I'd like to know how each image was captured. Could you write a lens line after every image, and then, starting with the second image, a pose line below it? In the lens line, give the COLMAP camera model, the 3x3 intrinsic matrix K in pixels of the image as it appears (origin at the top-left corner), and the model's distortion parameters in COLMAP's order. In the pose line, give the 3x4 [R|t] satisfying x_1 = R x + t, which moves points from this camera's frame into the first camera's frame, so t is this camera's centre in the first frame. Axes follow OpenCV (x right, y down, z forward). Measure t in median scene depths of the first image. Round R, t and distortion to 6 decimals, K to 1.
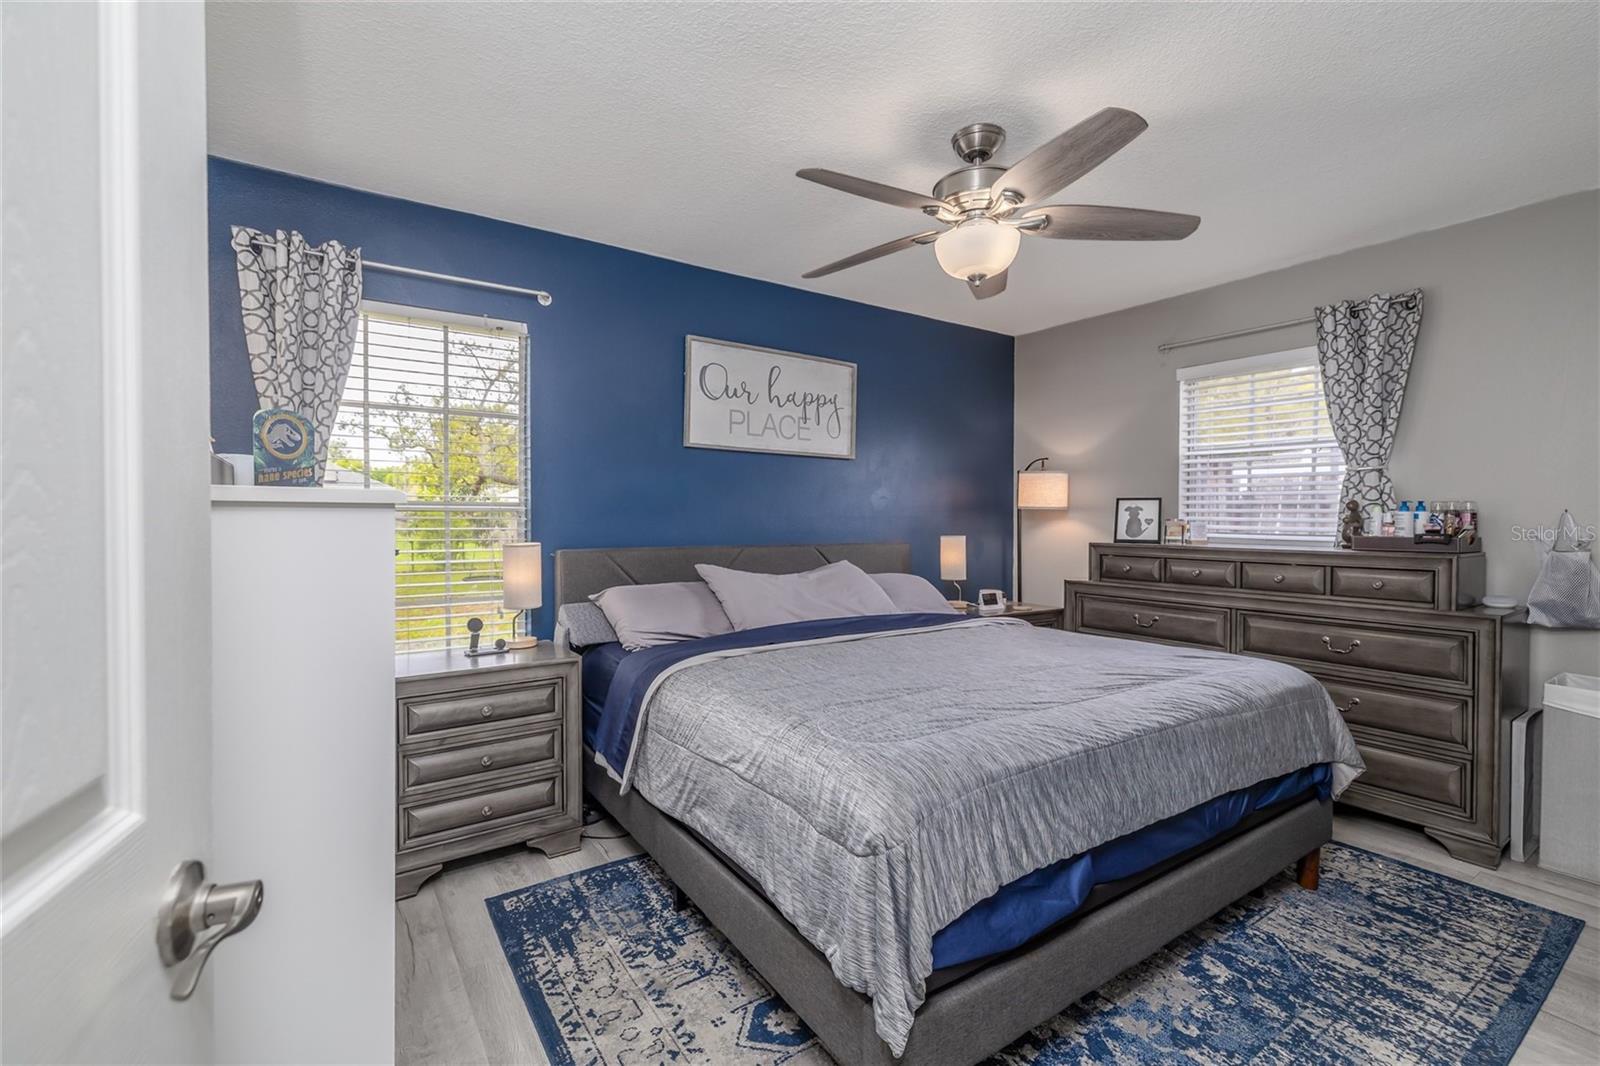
lens RADIAL K [[698.4, 0, 803.4], [0, 698.4, 529.7], [0, 0, 1]] dist [-0.002659, -0.000044]
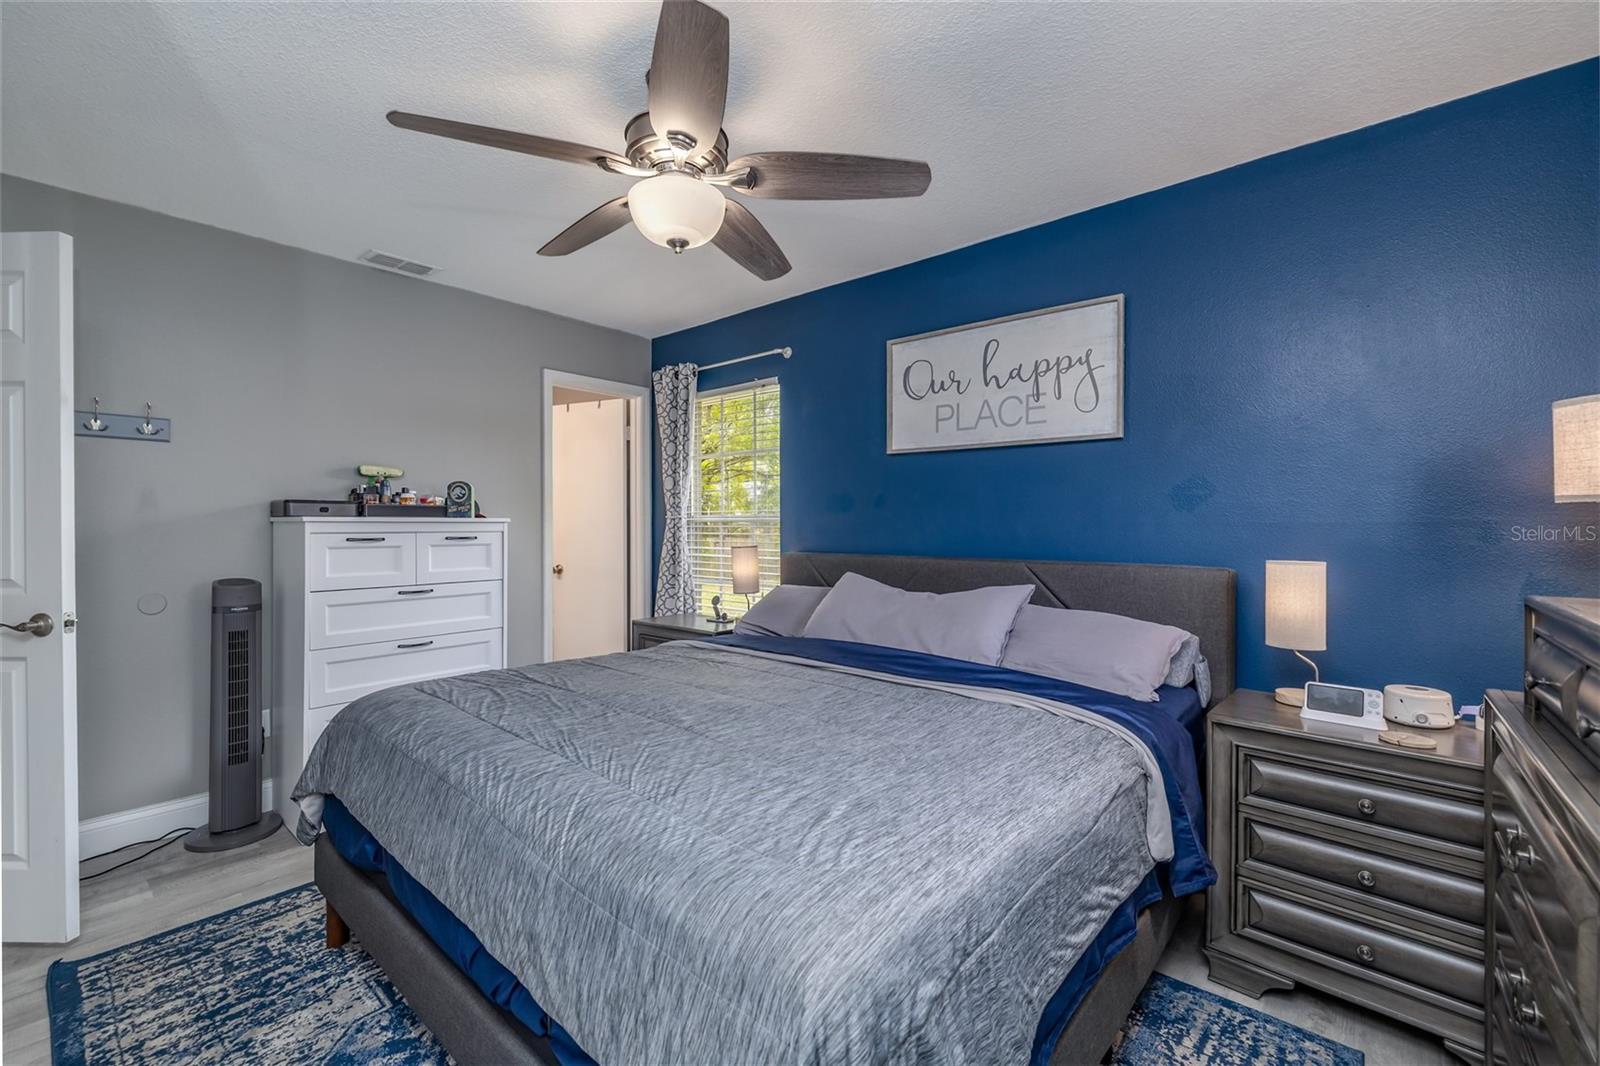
lens RADIAL K [[698.4, 0, 805.3], [0, 698.4, 529.3], [0, 0, 1]] dist [-0.002659, -0.000044]
pose [[0.236429, 0.001330, -0.971648, 0.703869], [-0.016056, 0.999868, -0.002538, -0.007713], [0.971516, 0.016200, 0.236419, 0.601517]]
